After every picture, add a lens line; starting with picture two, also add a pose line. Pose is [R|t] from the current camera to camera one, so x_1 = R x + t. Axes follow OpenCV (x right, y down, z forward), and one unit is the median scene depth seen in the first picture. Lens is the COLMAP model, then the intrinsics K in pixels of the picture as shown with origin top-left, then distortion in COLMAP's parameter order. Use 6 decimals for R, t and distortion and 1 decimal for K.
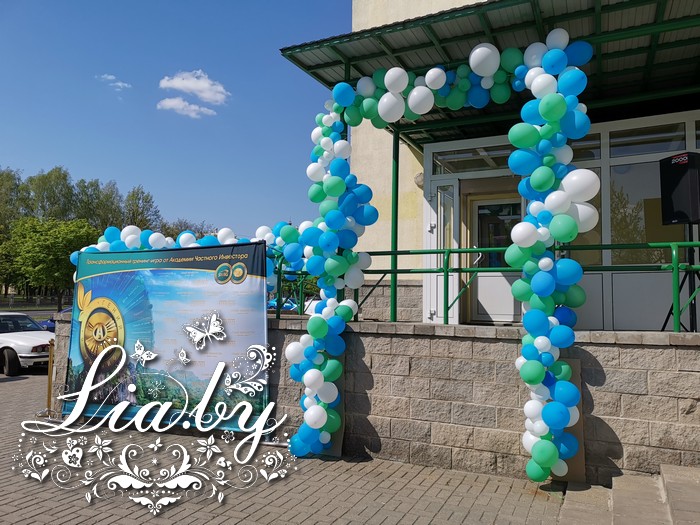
lens RADIAL K [[536.9, 0, 350.0], [0, 536.9, 262.5], [0, 0, 1]] dist [0.052133, -0.038567]
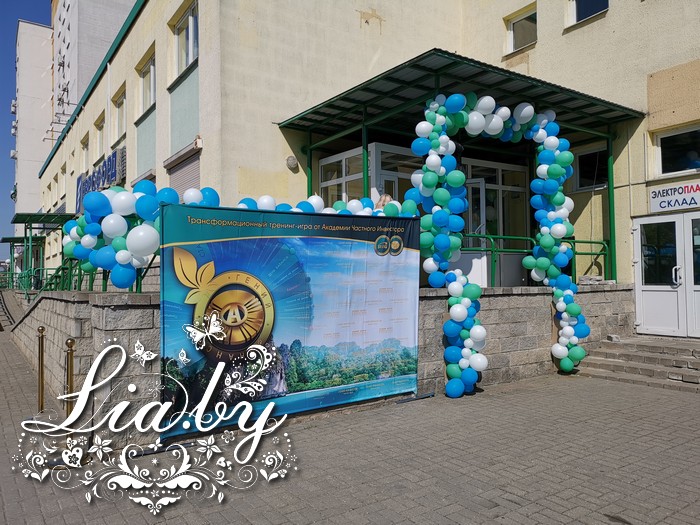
lens RADIAL K [[536.9, 0, 350.0], [0, 536.9, 262.5], [0, 0, 1]] dist [0.052133, -0.038567]
pose [[0.541354, 0.002523, 0.840791, -1.080002], [-0.041138, 0.998877, 0.023490, 0.029950], [-0.839788, -0.047305, 0.540850, 0.465969]]
